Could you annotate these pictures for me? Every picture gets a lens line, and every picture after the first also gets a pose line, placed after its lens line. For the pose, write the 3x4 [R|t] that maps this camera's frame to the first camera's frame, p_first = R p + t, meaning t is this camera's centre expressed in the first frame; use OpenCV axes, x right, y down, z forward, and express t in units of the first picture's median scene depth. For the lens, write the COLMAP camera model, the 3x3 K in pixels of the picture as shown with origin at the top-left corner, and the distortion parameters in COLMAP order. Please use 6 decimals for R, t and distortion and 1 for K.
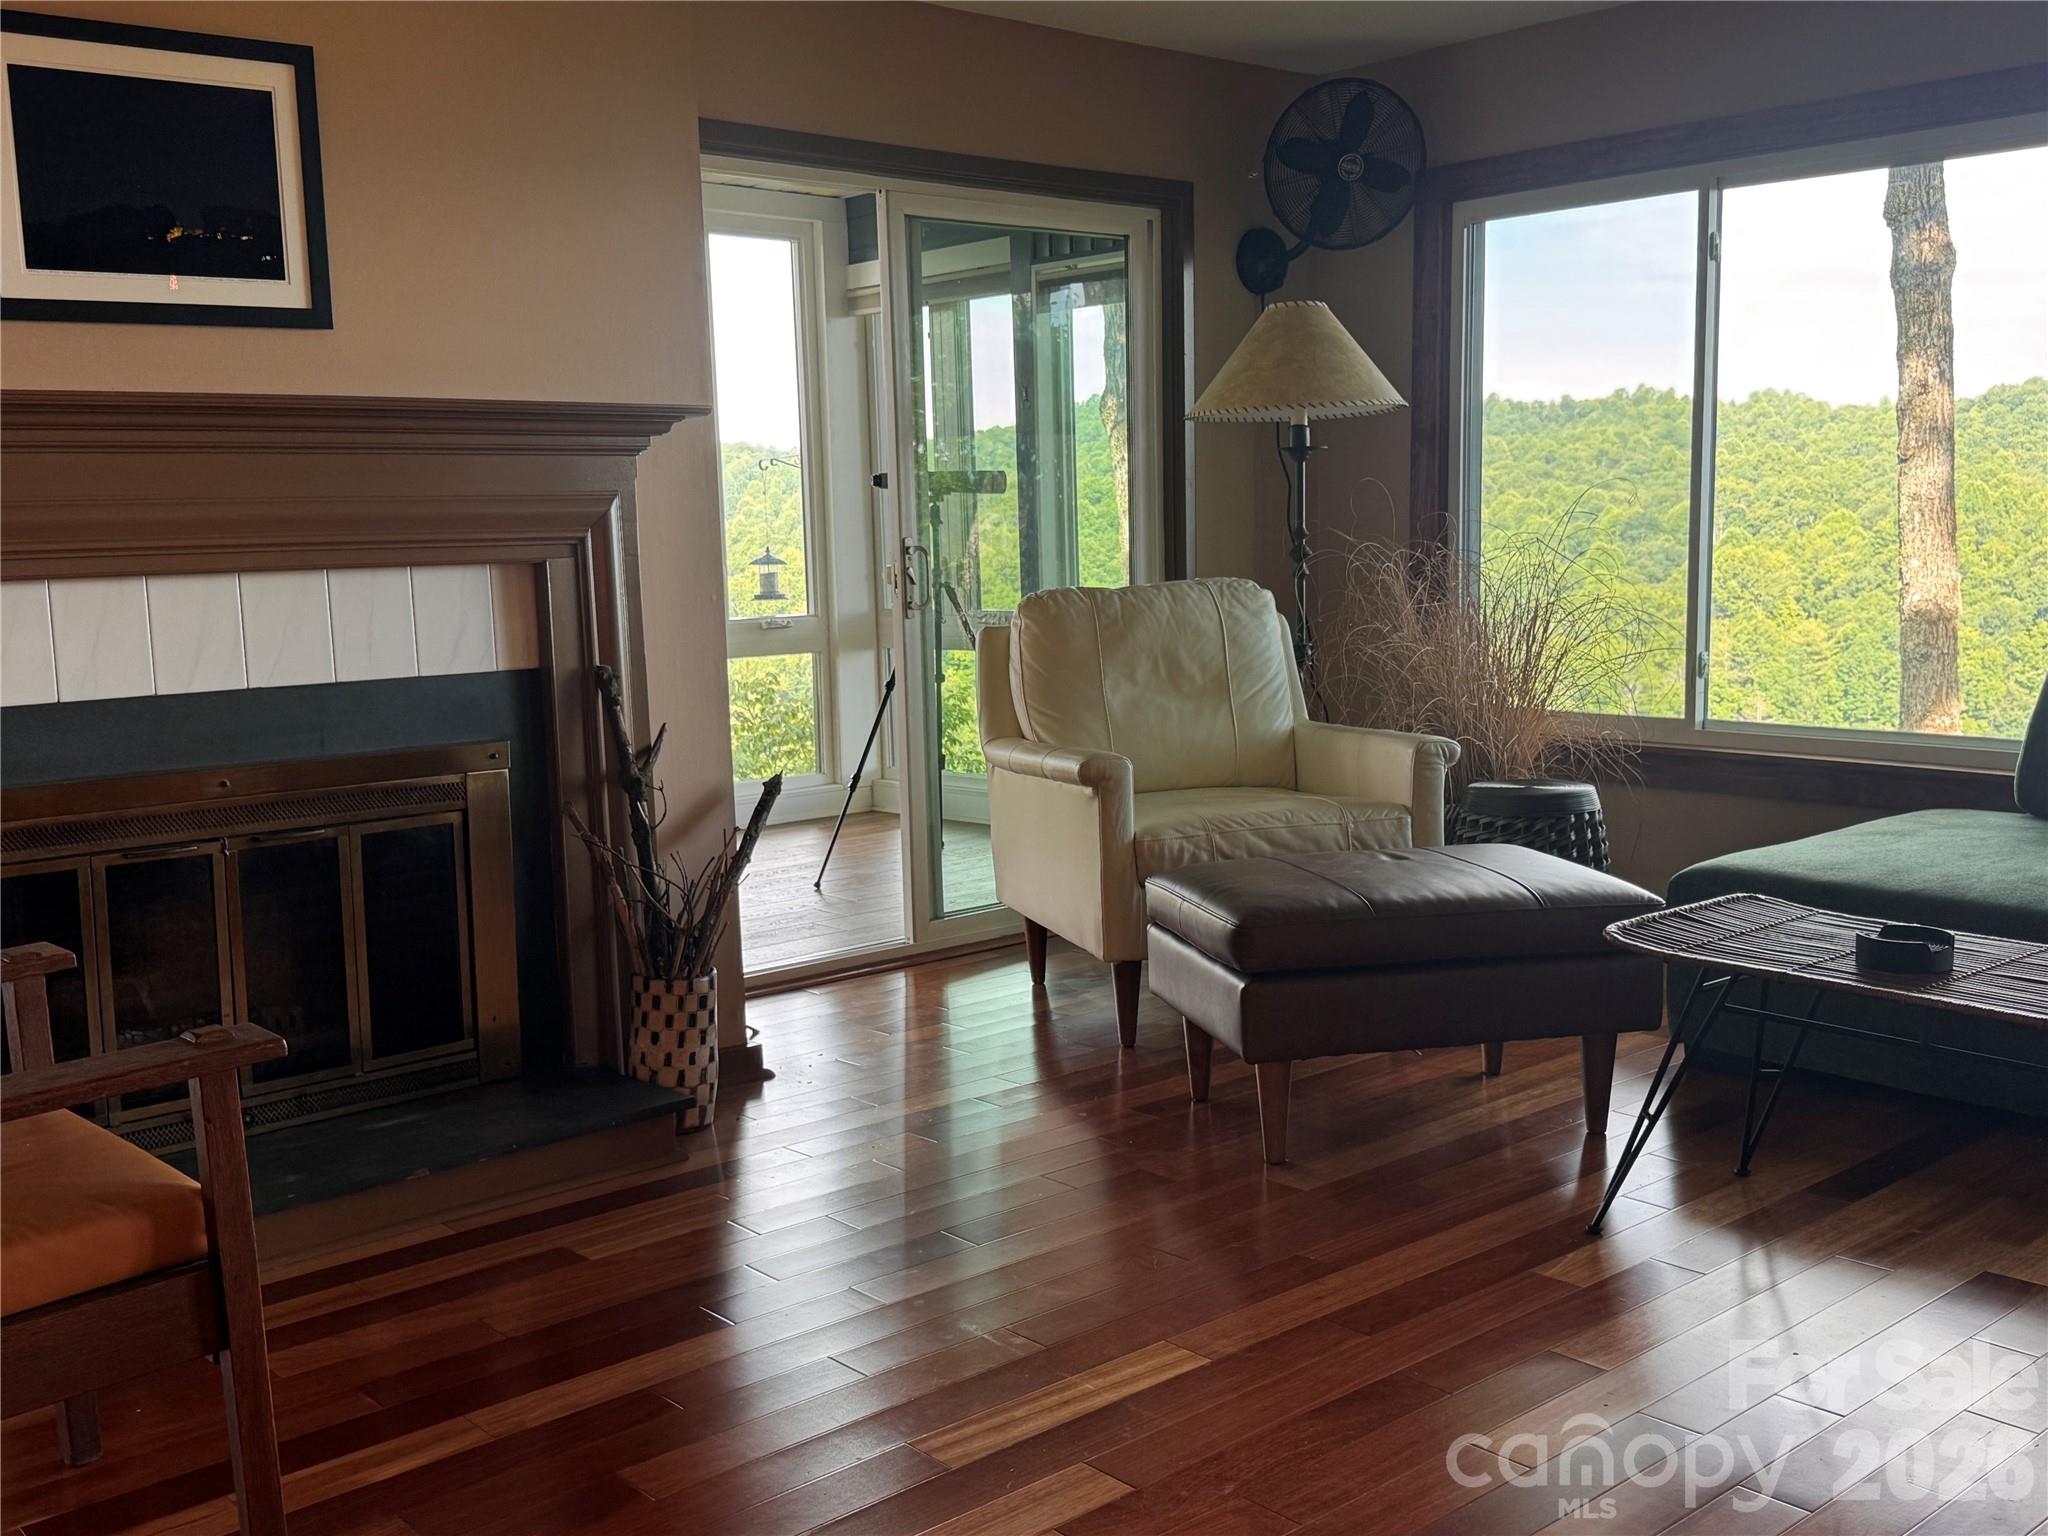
lens RADIAL K [[2079.1, 0, 1024.0], [0, 2079.1, 768.0], [0, 0, 1]] dist [0.127816, -0.346227]
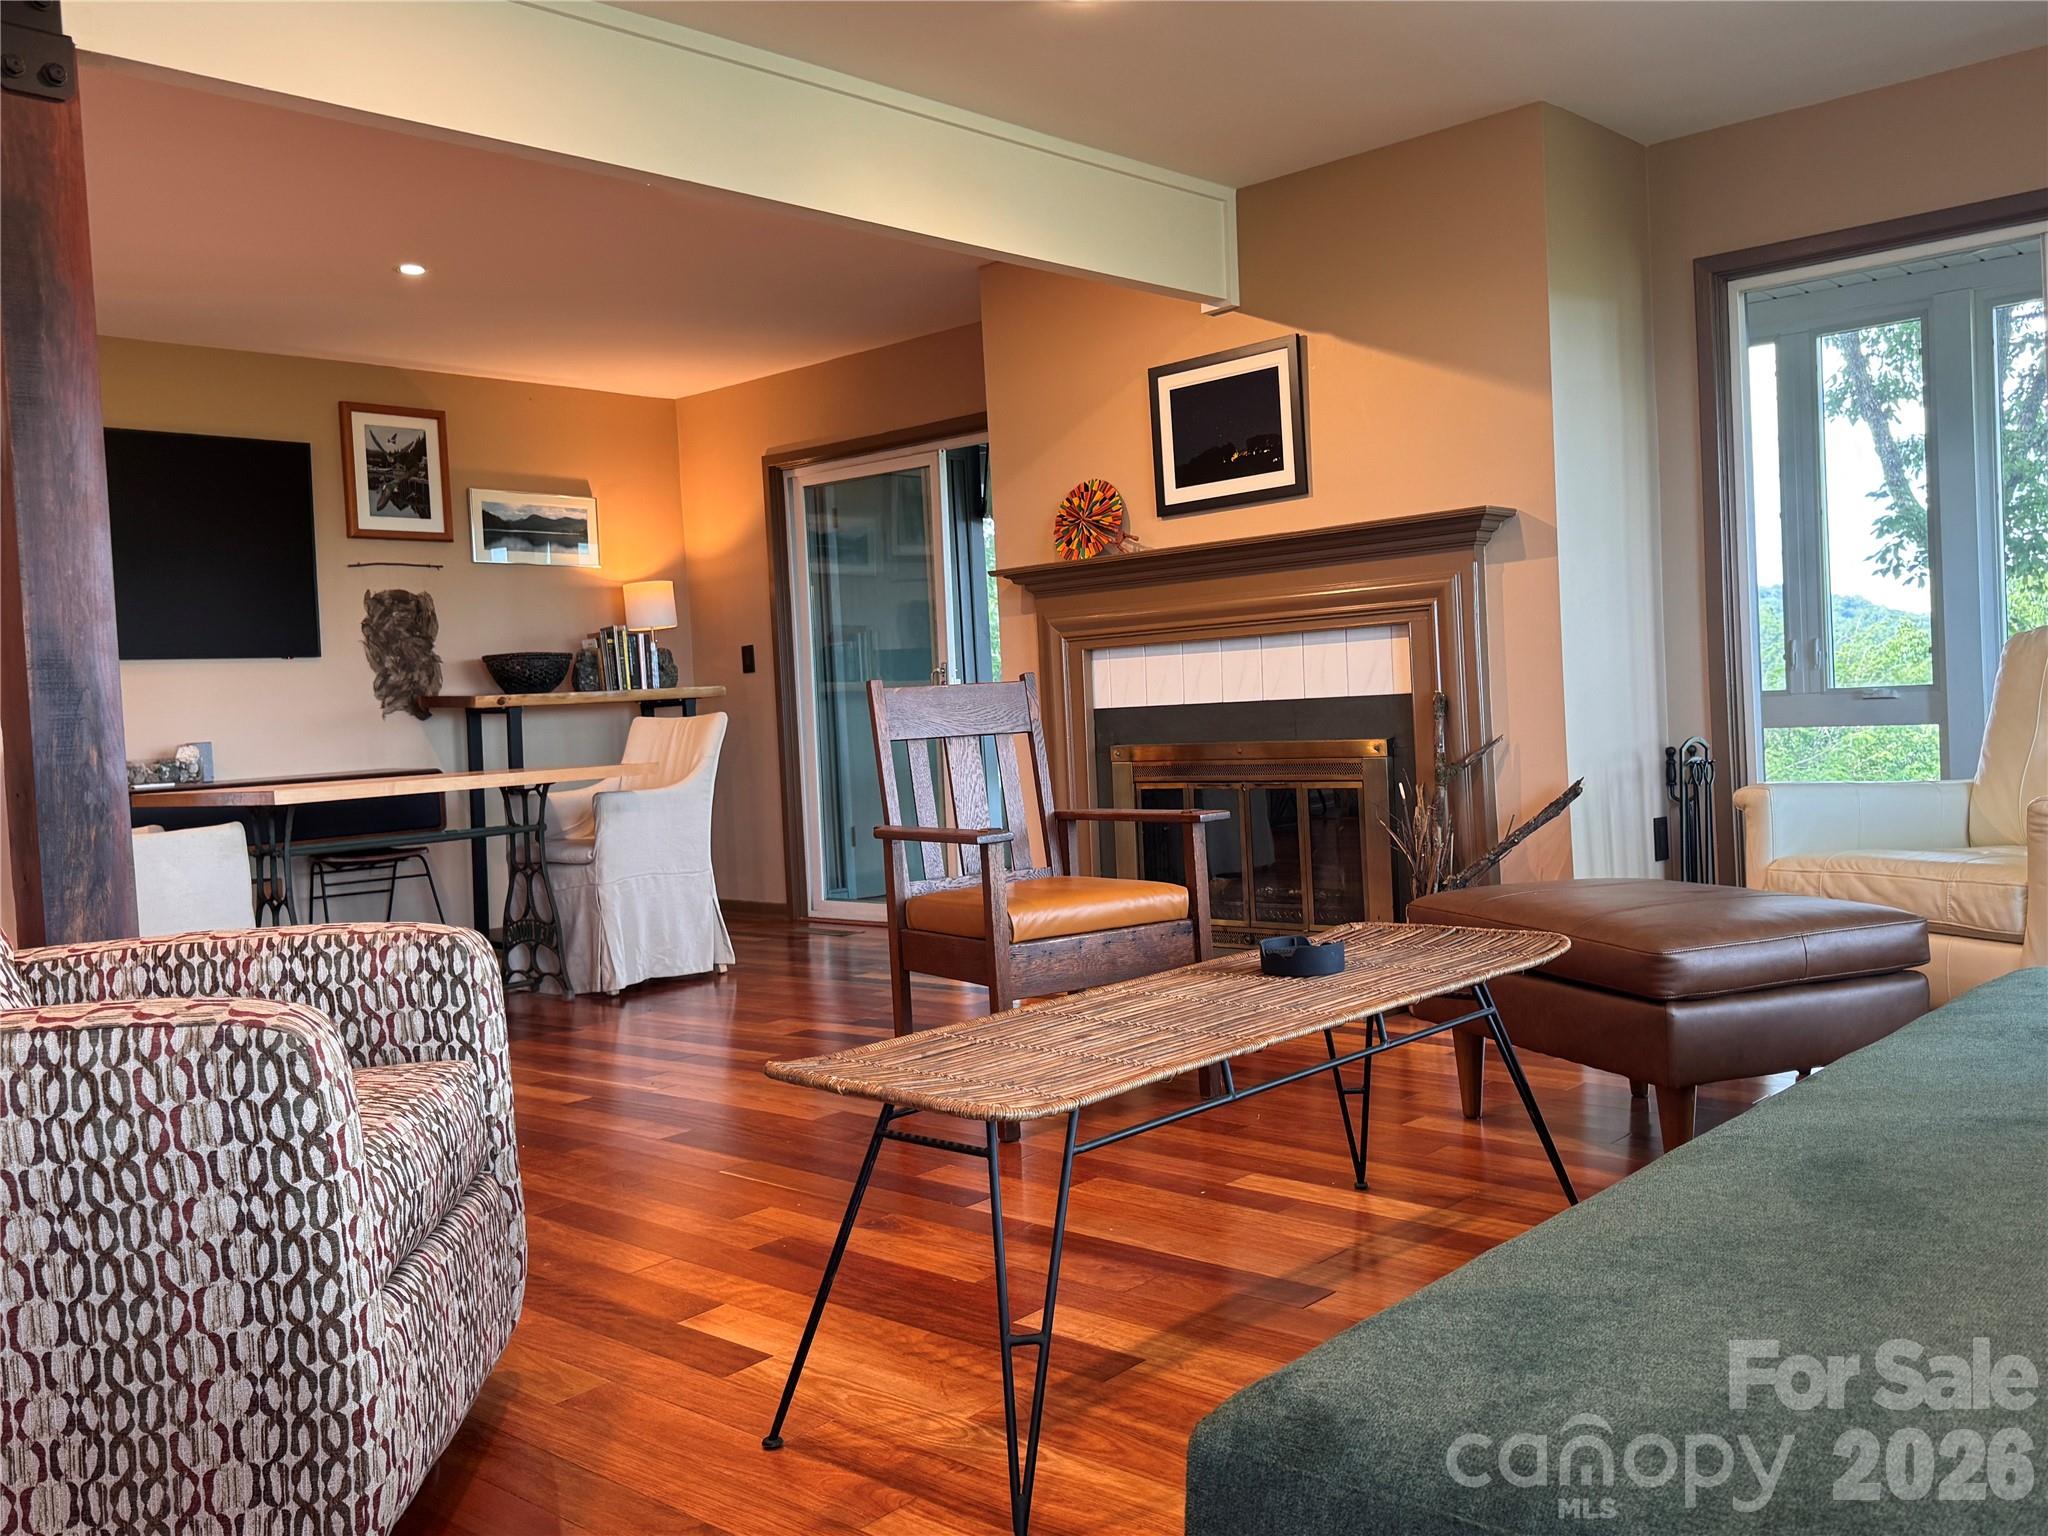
lens RADIAL K [[1762.3, 0, 1070.5], [0, 1762.3, 753.9], [0, 0, 1]] dist [0.133140, -0.176922]
pose [[0.103931, 0.045809, -0.993529, 0.796748], [-0.070810, 0.996745, 0.038550, -0.027752], [0.992061, 0.066346, 0.106836, 0.483154]]
